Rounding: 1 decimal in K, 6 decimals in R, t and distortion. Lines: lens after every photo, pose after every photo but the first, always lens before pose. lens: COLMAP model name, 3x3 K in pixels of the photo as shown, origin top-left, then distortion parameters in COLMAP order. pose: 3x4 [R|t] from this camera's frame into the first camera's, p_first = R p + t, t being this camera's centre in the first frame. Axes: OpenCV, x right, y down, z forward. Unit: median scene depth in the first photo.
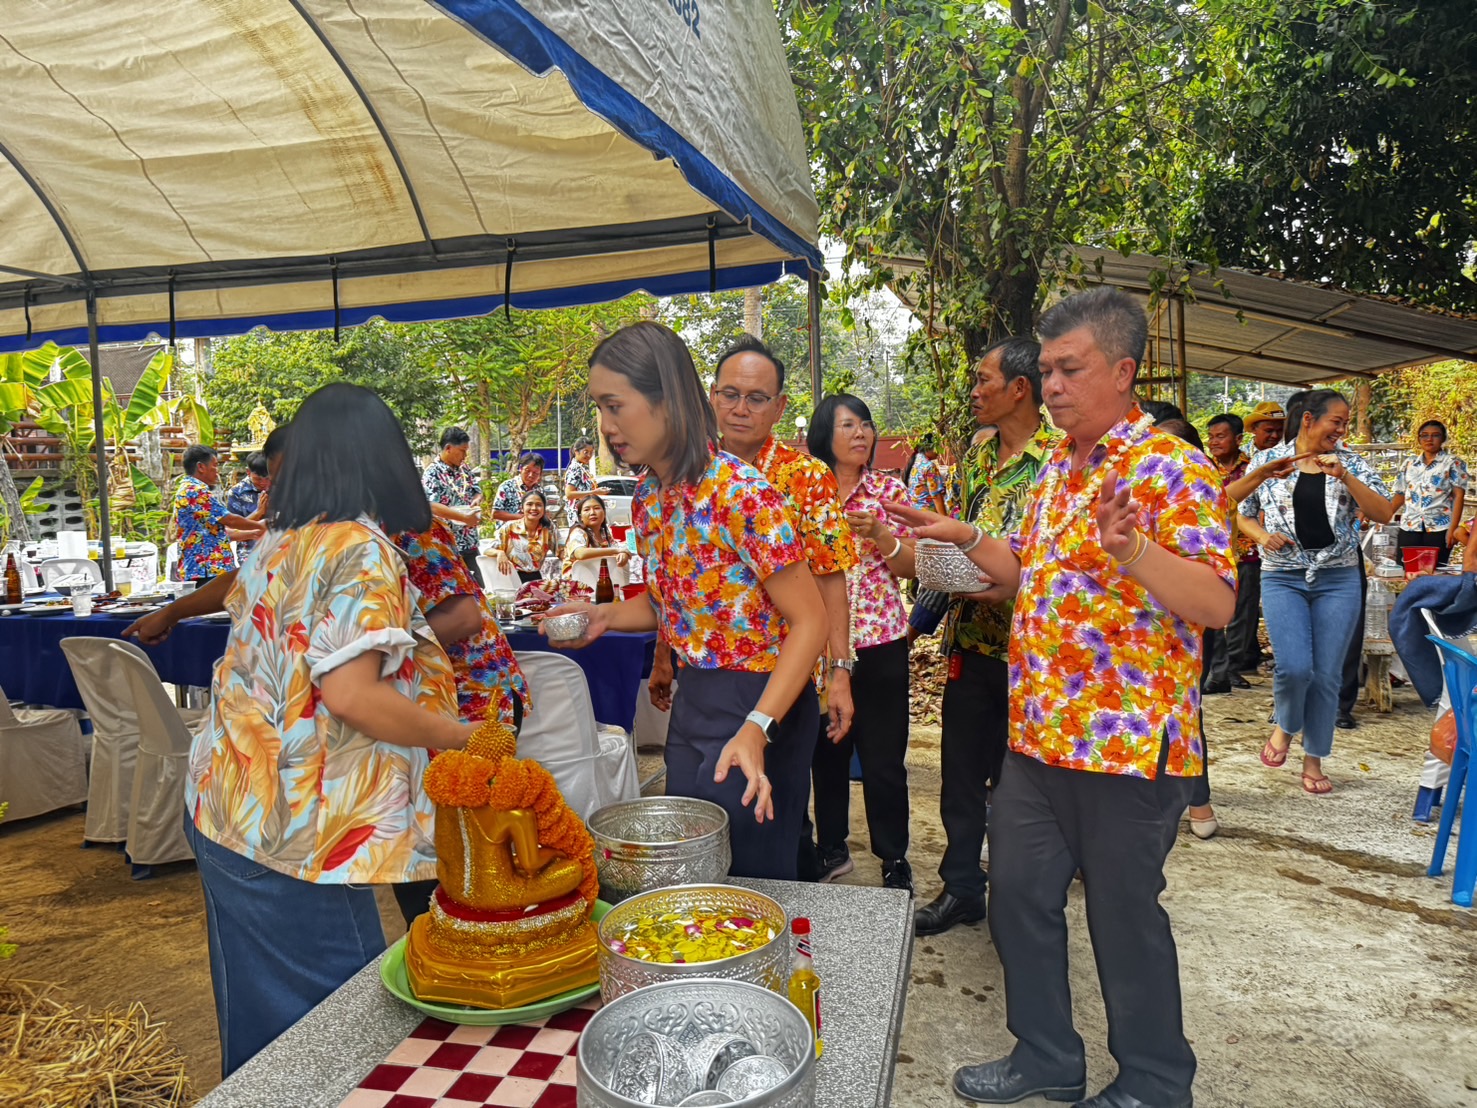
lens RADIAL K [[1030.4, 0, 746.6], [0, 1030.4, 549.8], [0, 0, 1]] dist [0.059763, -0.070563]
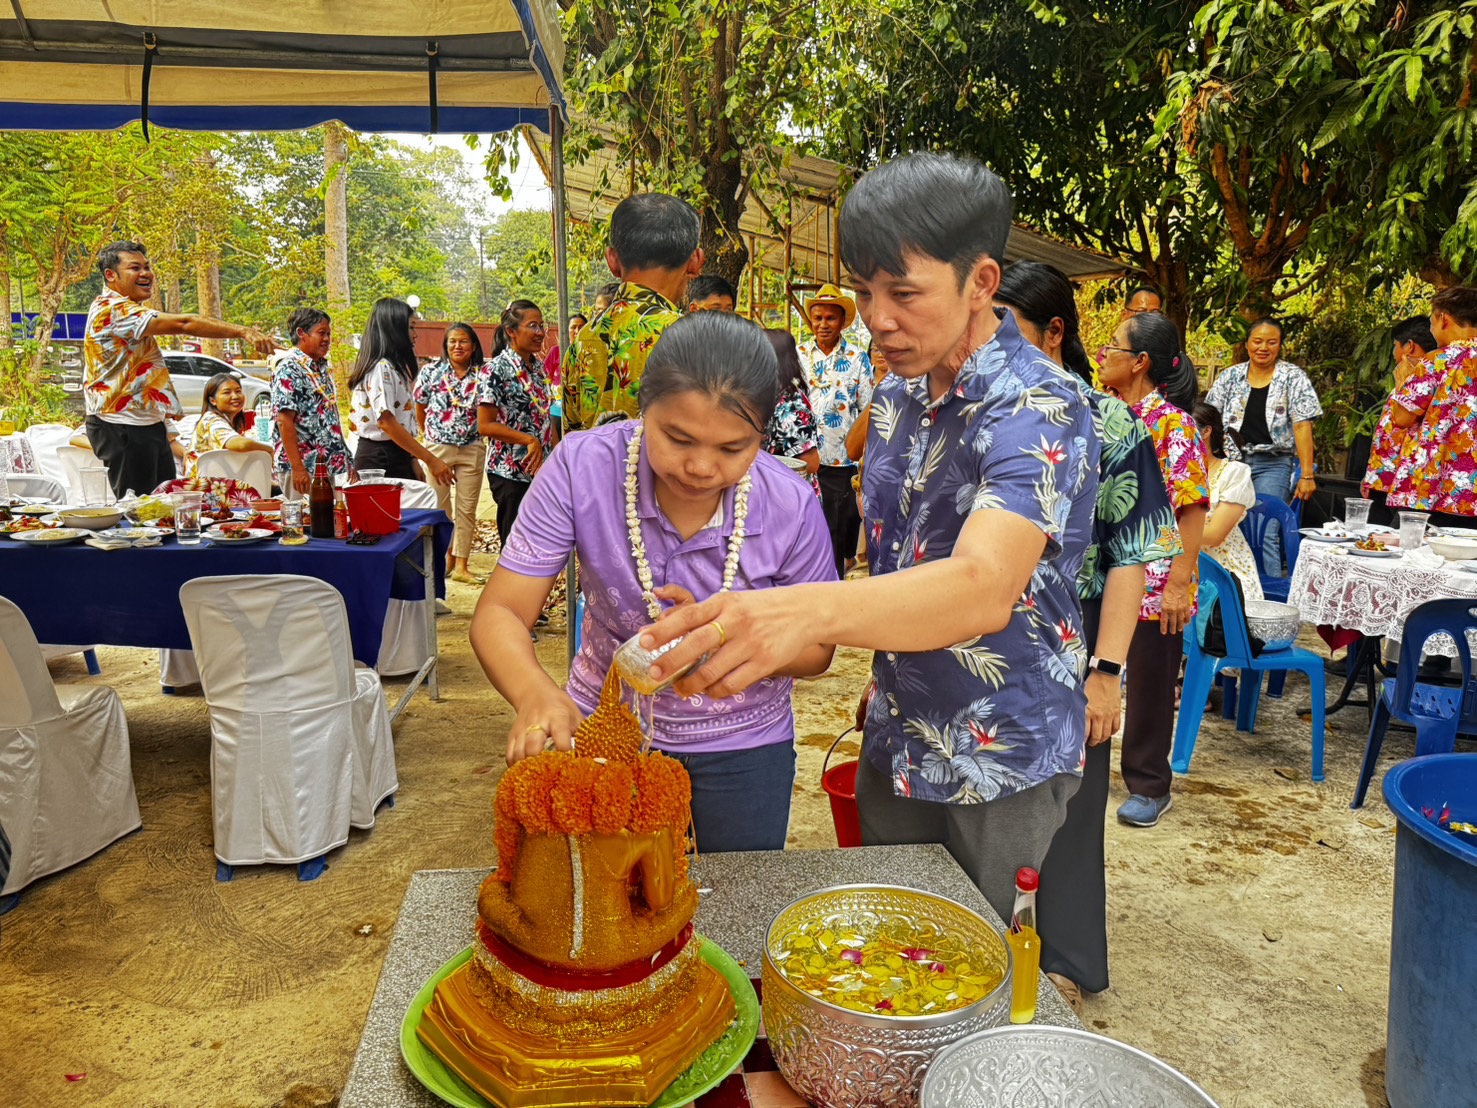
lens RADIAL K [[1042.6, 0, 737.3], [0, 1042.6, 540.0], [0, 0, 1]] dist [0.026878, -0.042726]
pose [[0.929241, -0.016909, 0.369088, -0.105582], [-0.016869, 0.995969, 0.088100, -0.001929], [-0.369090, -0.088092, 0.925209, 0.084674]]
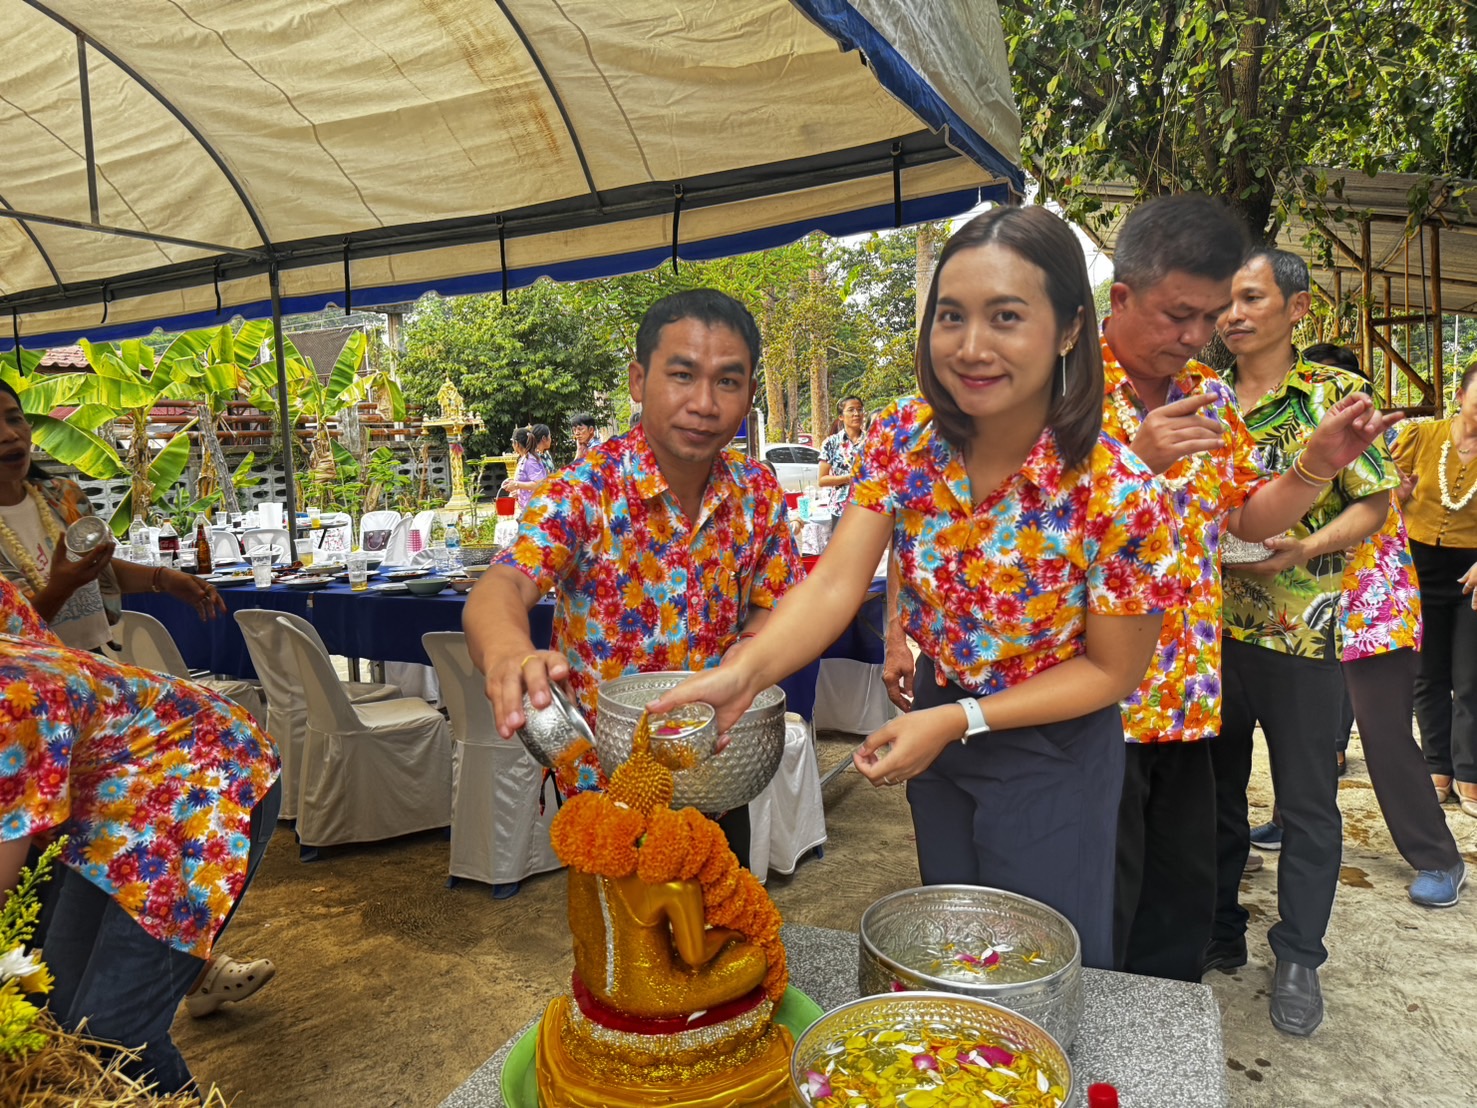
lens RADIAL K [[1029.6, 0, 747.9], [0, 1029.6, 537.9], [0, 0, 1]] dist [0.094285, -0.115080]
pose [[0.986824, -0.002717, -0.161772, -0.013761], [0.005910, 0.999797, 0.019259, -0.000010], [0.161687, -0.019961, 0.986640, 0.075305]]
